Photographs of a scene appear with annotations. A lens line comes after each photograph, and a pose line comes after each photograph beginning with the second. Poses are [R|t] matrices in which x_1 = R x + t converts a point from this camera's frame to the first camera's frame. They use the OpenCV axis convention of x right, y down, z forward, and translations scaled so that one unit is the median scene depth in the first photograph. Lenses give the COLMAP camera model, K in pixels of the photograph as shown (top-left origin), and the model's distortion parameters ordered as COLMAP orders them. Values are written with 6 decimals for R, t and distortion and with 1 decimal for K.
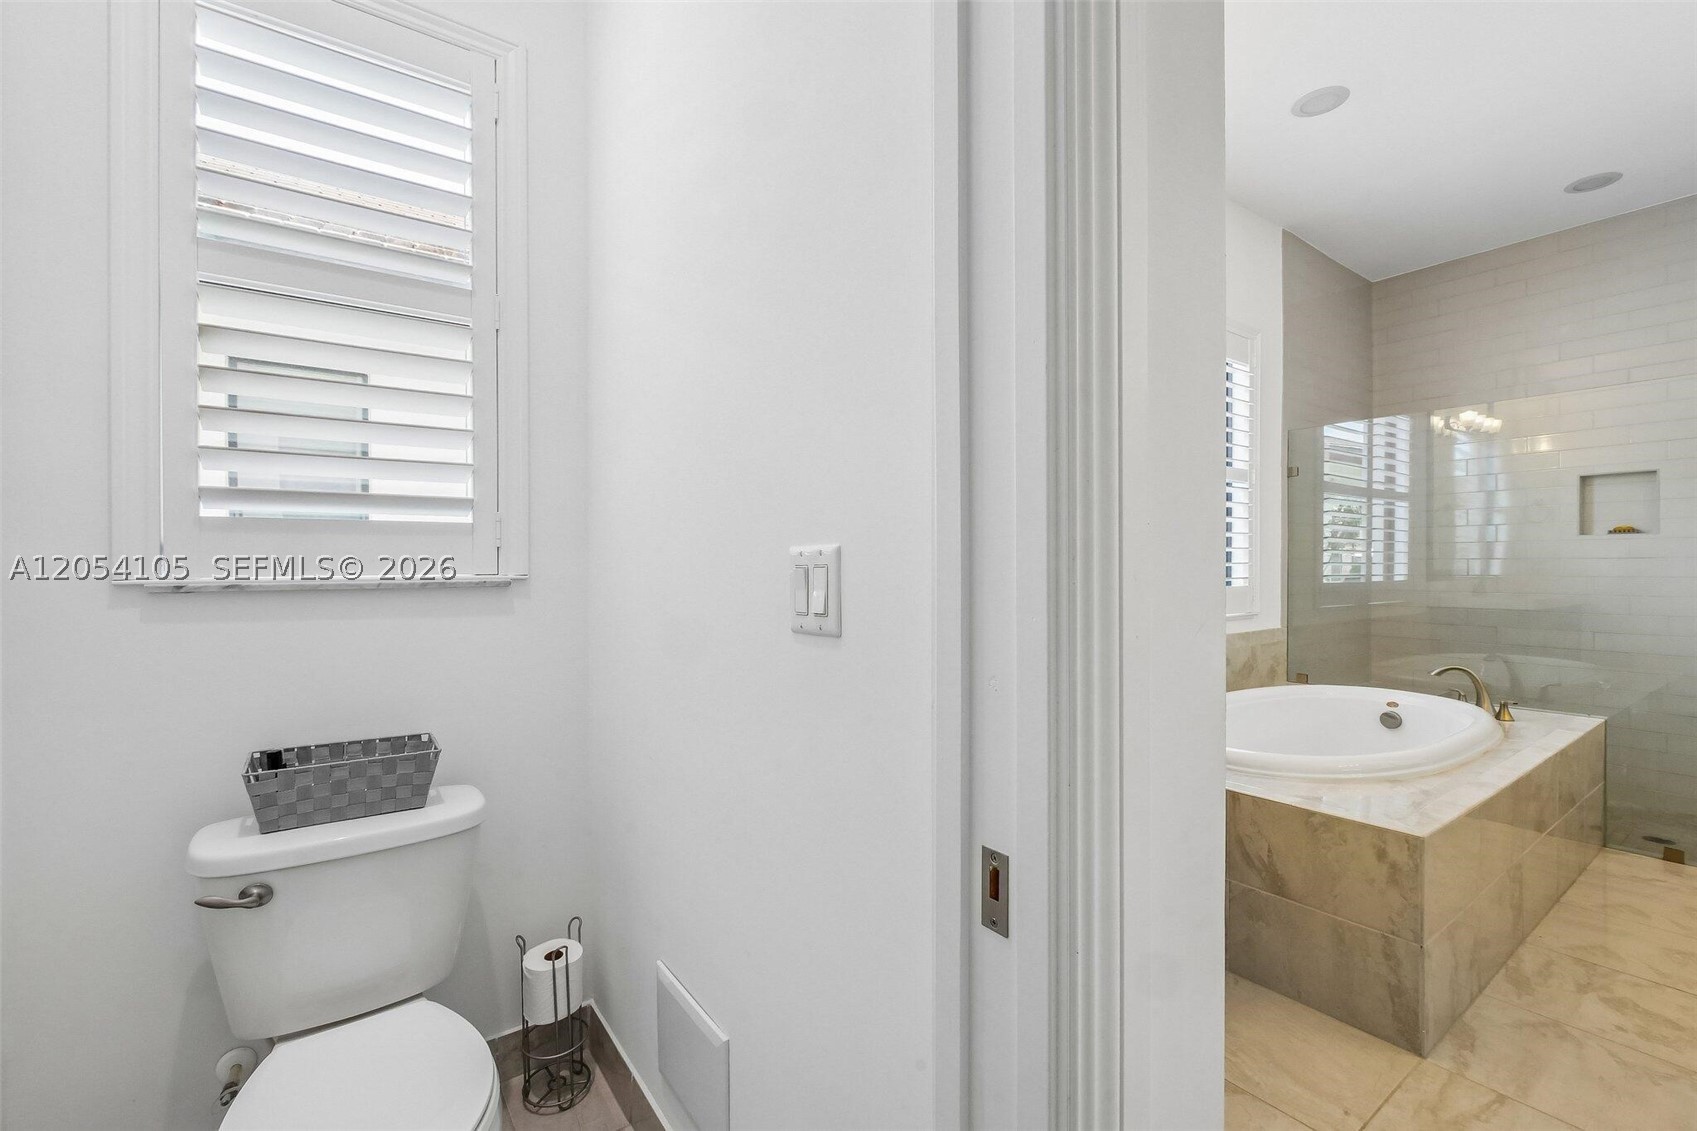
lens RADIAL K [[723.3, 0, 845.6], [0, 723.3, 570.5], [0, 0, 1]] dist [-0.003977, 0.000298]
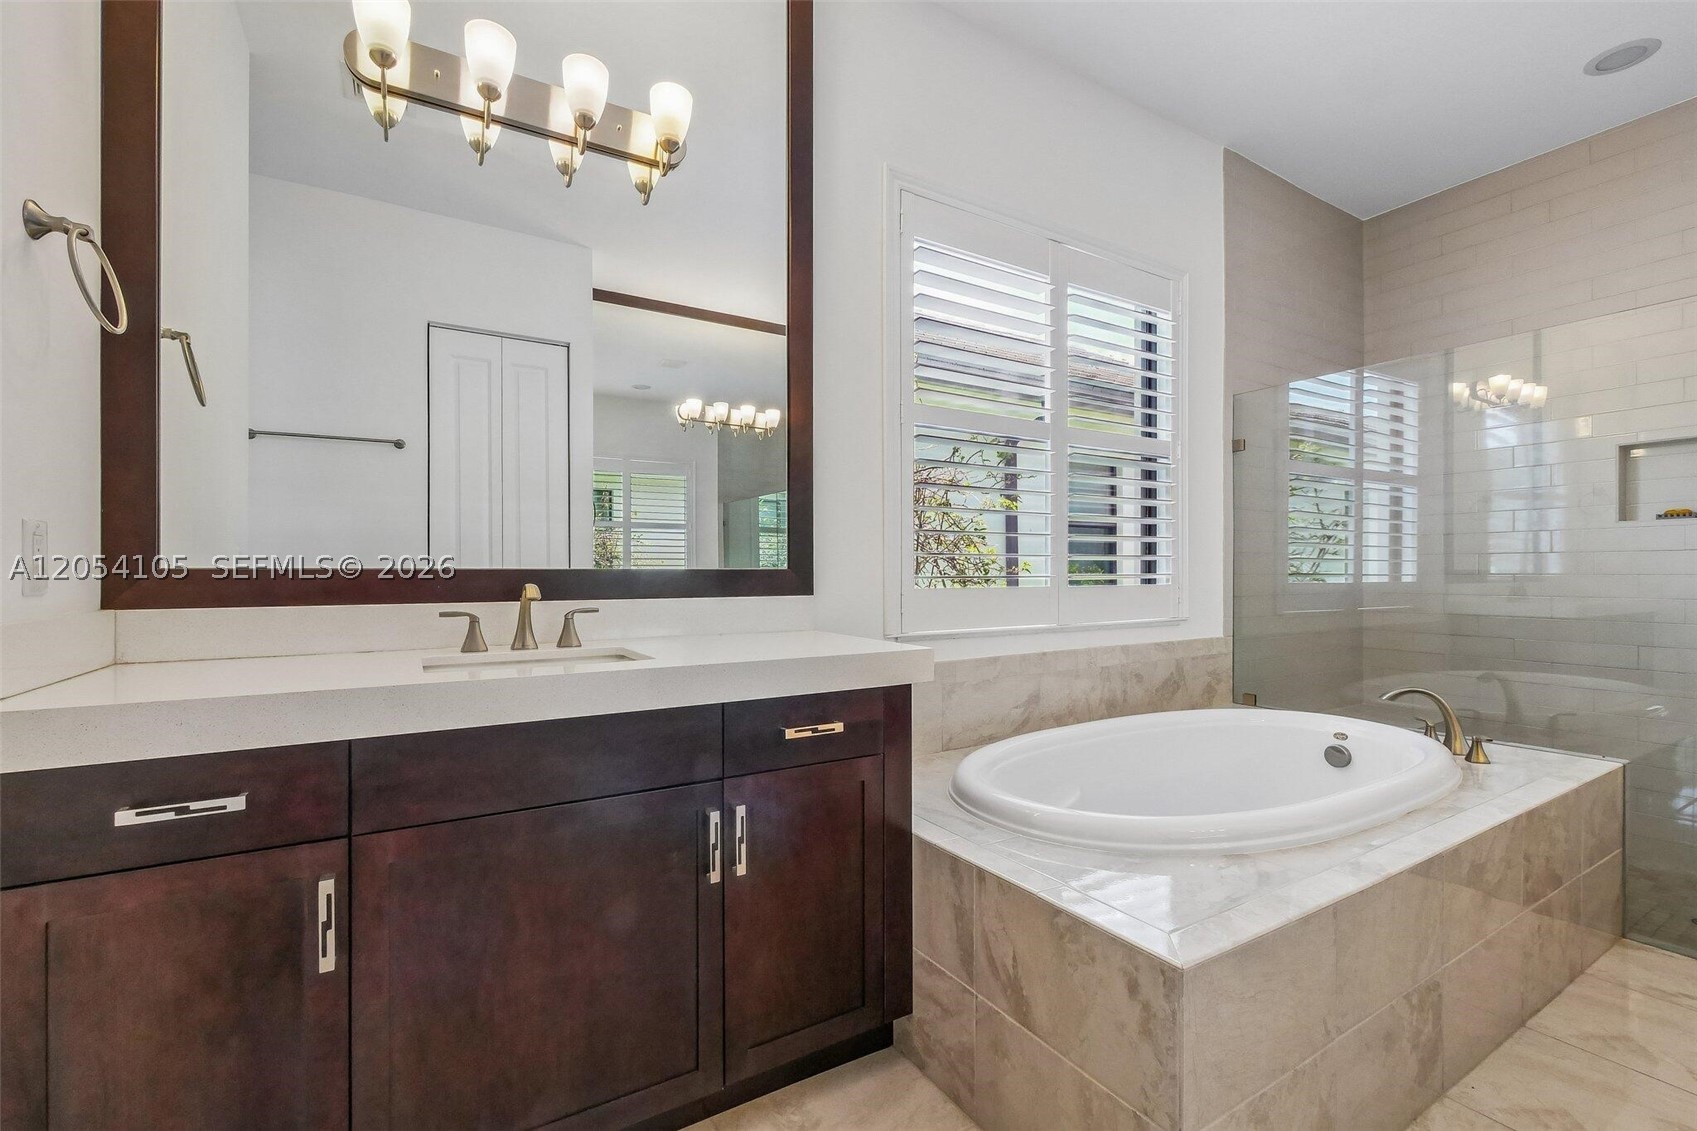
lens RADIAL K [[723.3, 0, 852.3], [0, 723.3, 574.1], [0, 0, 1]] dist [-0.003977, 0.000298]
pose [[0.996928, 0.001871, -0.078297, 0.259455], [-0.002310, 0.999982, -0.005509, 0.014827], [0.078285, 0.005673, 0.996915, 0.161850]]
